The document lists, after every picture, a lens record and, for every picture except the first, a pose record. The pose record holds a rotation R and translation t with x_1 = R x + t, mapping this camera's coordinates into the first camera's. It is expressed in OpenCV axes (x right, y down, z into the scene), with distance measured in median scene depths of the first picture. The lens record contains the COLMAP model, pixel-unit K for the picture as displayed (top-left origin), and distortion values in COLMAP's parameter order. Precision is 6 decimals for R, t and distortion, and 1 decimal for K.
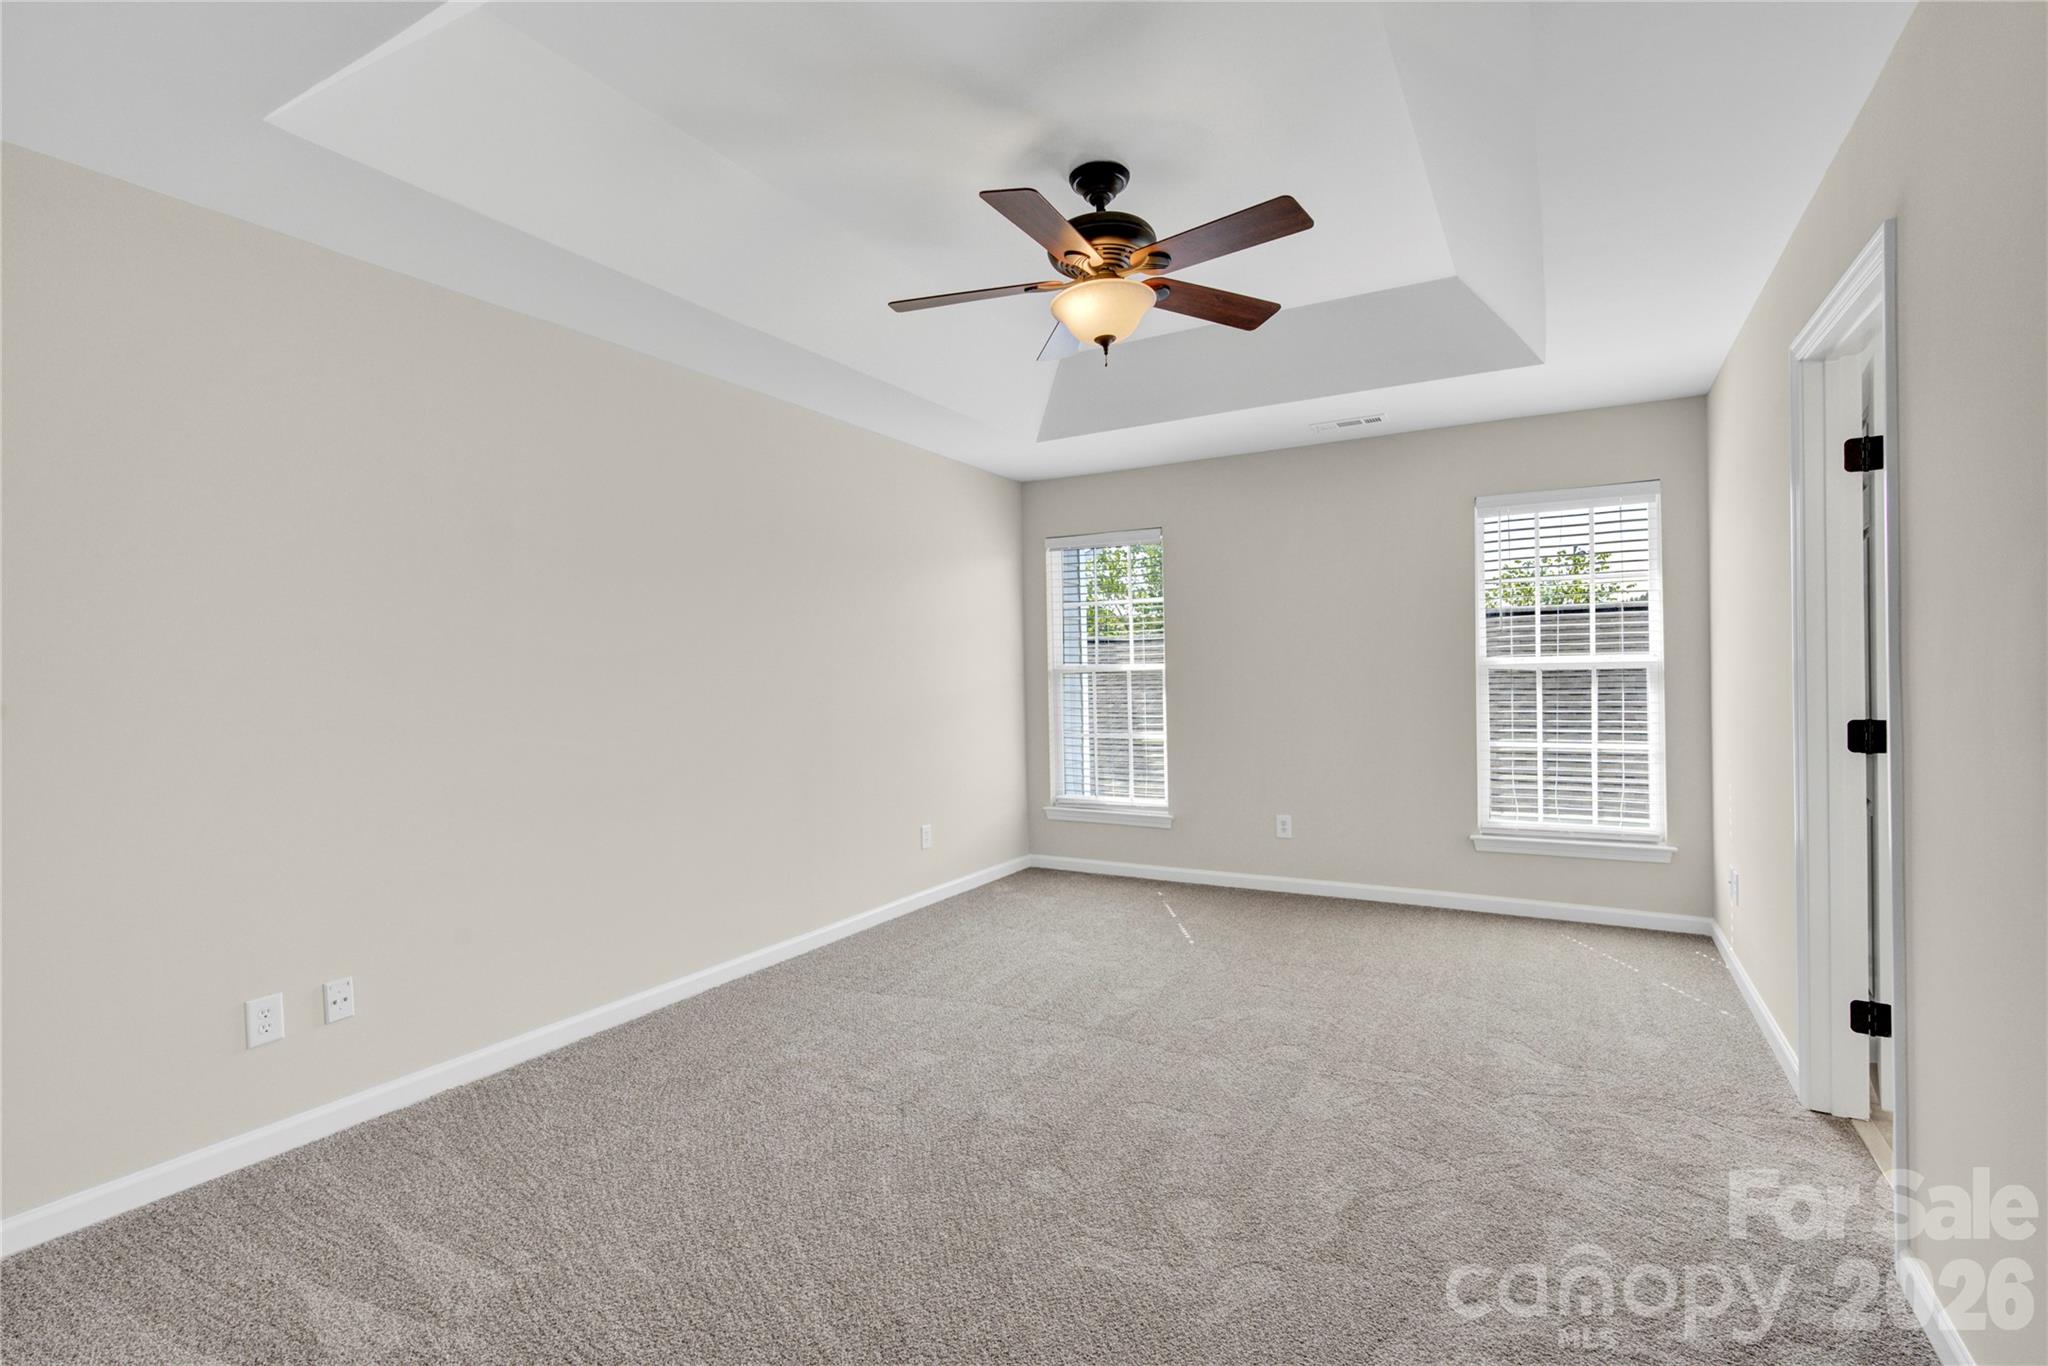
lens RADIAL K [[946.9, 0, 1020.4], [0, 946.9, 679.9], [0, 0, 1]] dist [-0.000336, 0.001623]
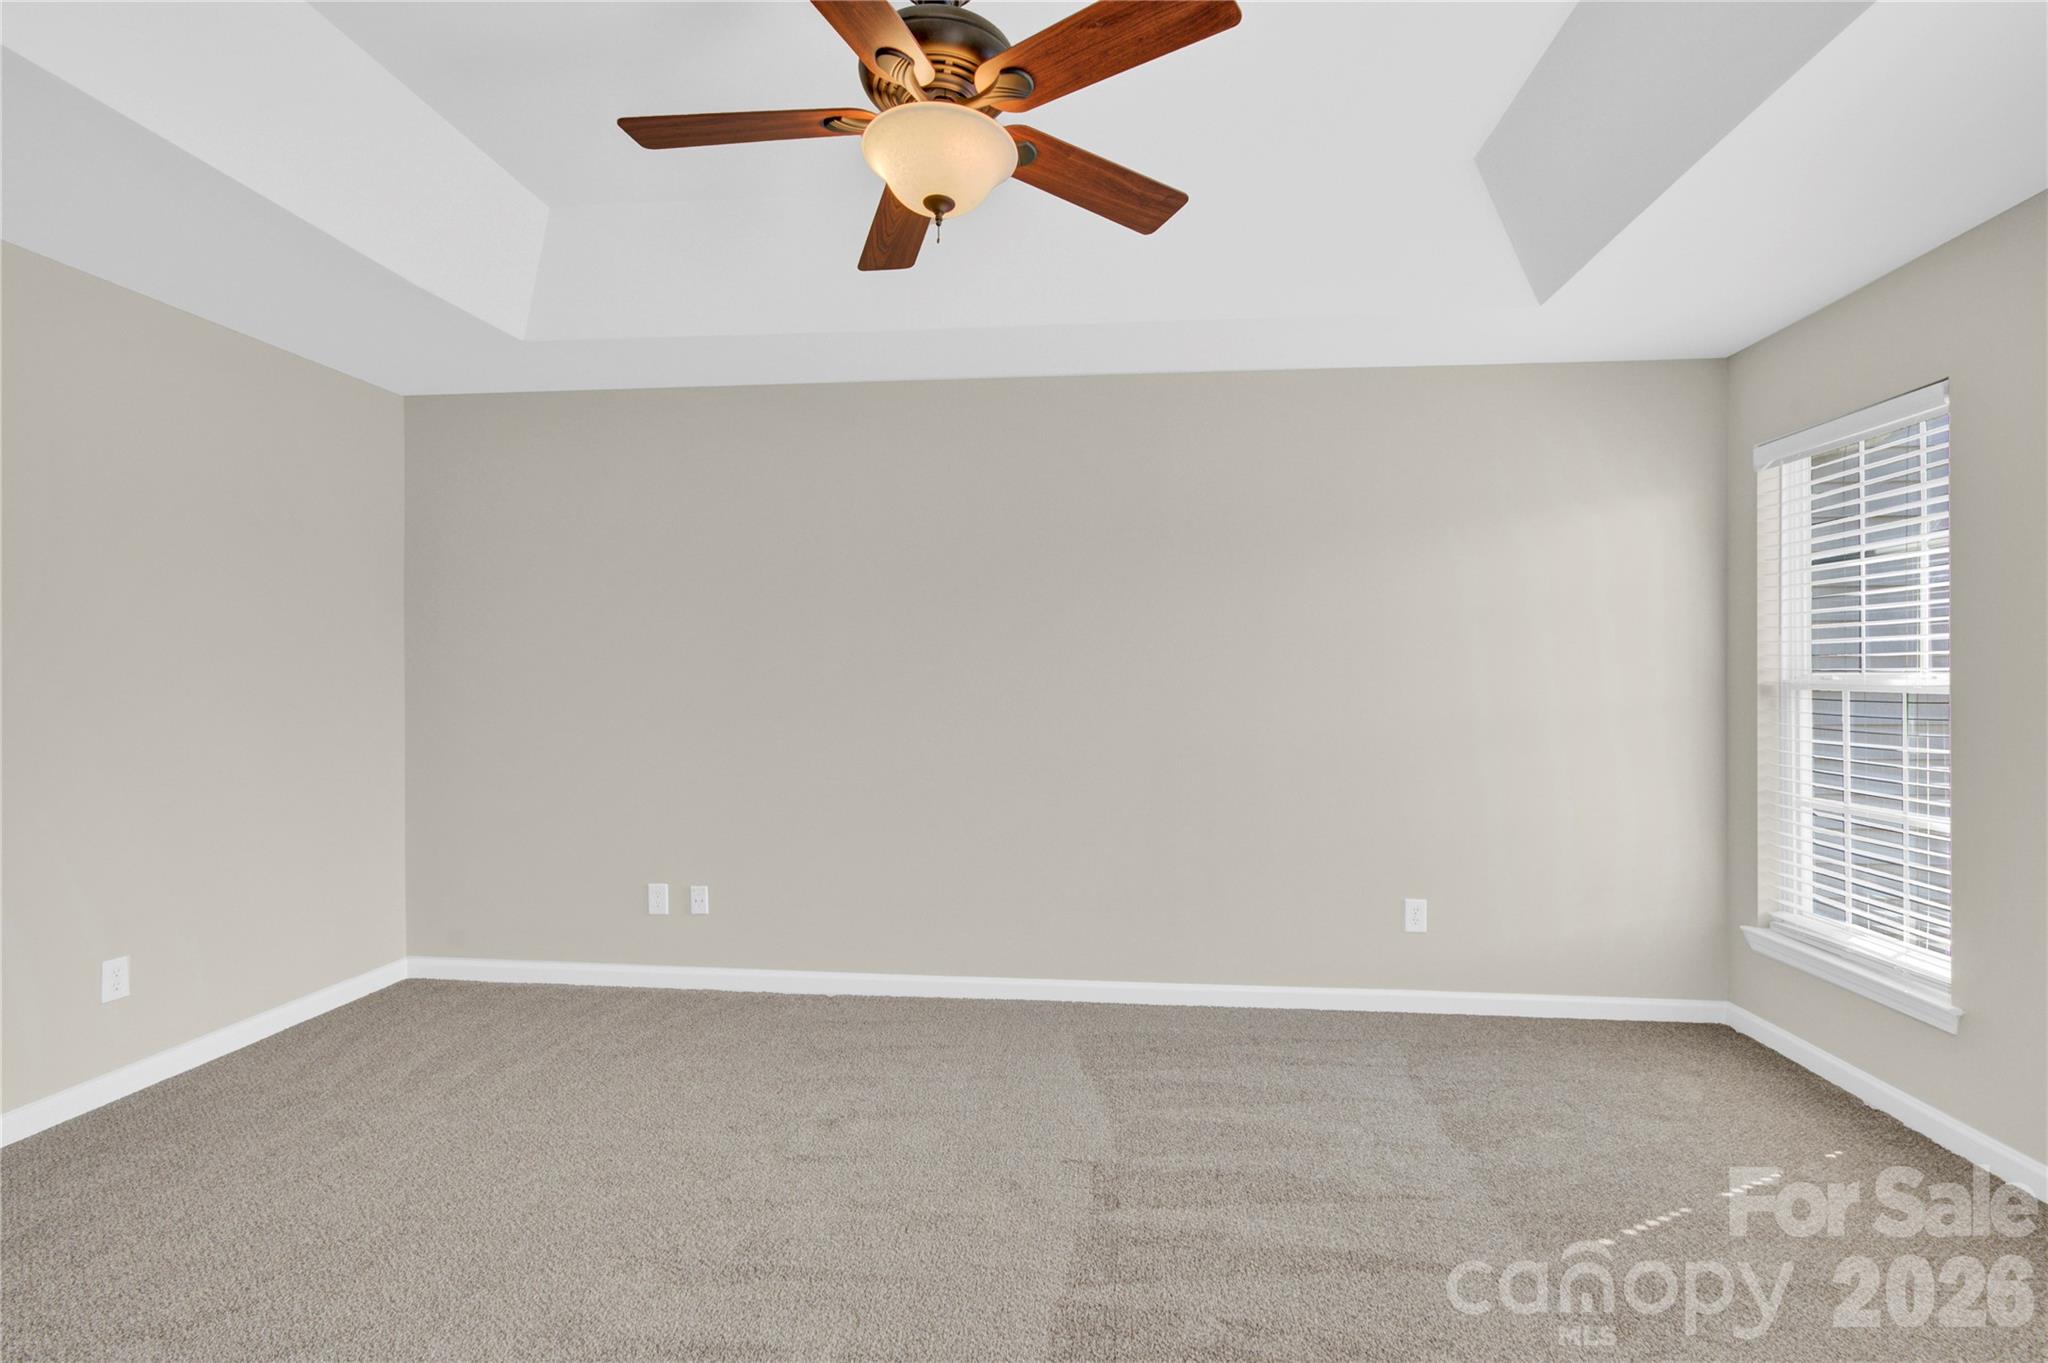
lens RADIAL K [[972.1, 0, 1024.0], [0, 972.1, 681.5], [0, 0, 1]] dist [0.002848, 0.000714]
pose [[0.411717, 0.022435, -0.911036, 0.404712], [-0.013912, 0.999735, 0.018332, -0.016348], [0.911206, 0.005127, 0.411920, 0.402423]]
